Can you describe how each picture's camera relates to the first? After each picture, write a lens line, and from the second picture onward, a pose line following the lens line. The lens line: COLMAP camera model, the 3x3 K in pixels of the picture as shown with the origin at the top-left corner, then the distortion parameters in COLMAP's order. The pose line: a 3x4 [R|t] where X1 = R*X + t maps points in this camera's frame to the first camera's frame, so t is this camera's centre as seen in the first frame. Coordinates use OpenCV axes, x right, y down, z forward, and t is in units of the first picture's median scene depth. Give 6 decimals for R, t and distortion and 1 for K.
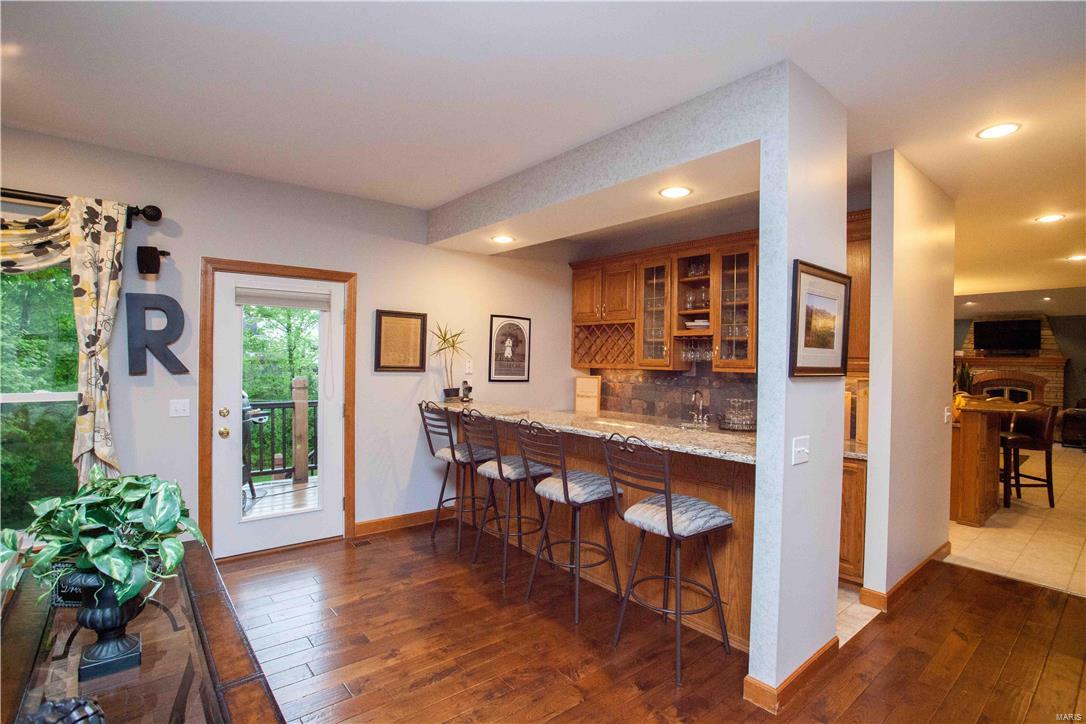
lens RADIAL K [[516.6, 0, 543.0], [0, 516.6, 362.0], [0, 0, 1]] dist [-0.002907, 0.000154]
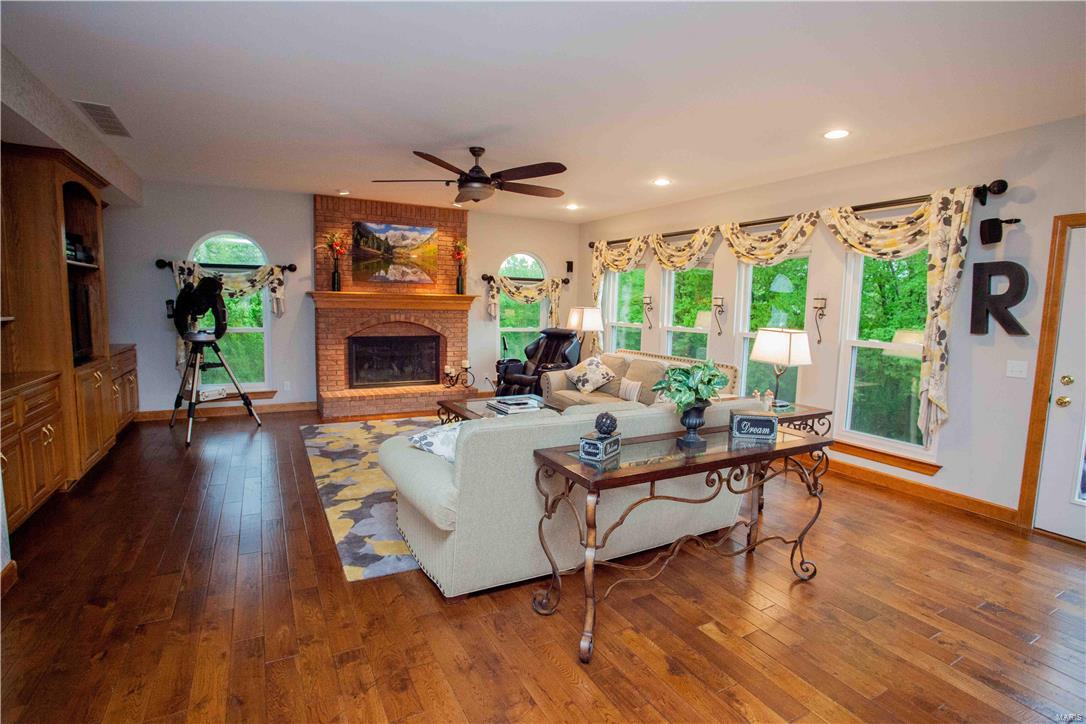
lens RADIAL K [[516.6, 0, 543.0], [0, 516.6, 362.0], [0, 0, 1]] dist [-0.002907, 0.000154]
pose [[-0.187902, 0.096296, -0.977456, 0.520700], [-0.030469, 0.994132, 0.103796, -0.003862], [0.981715, 0.049286, -0.183866, 0.271671]]
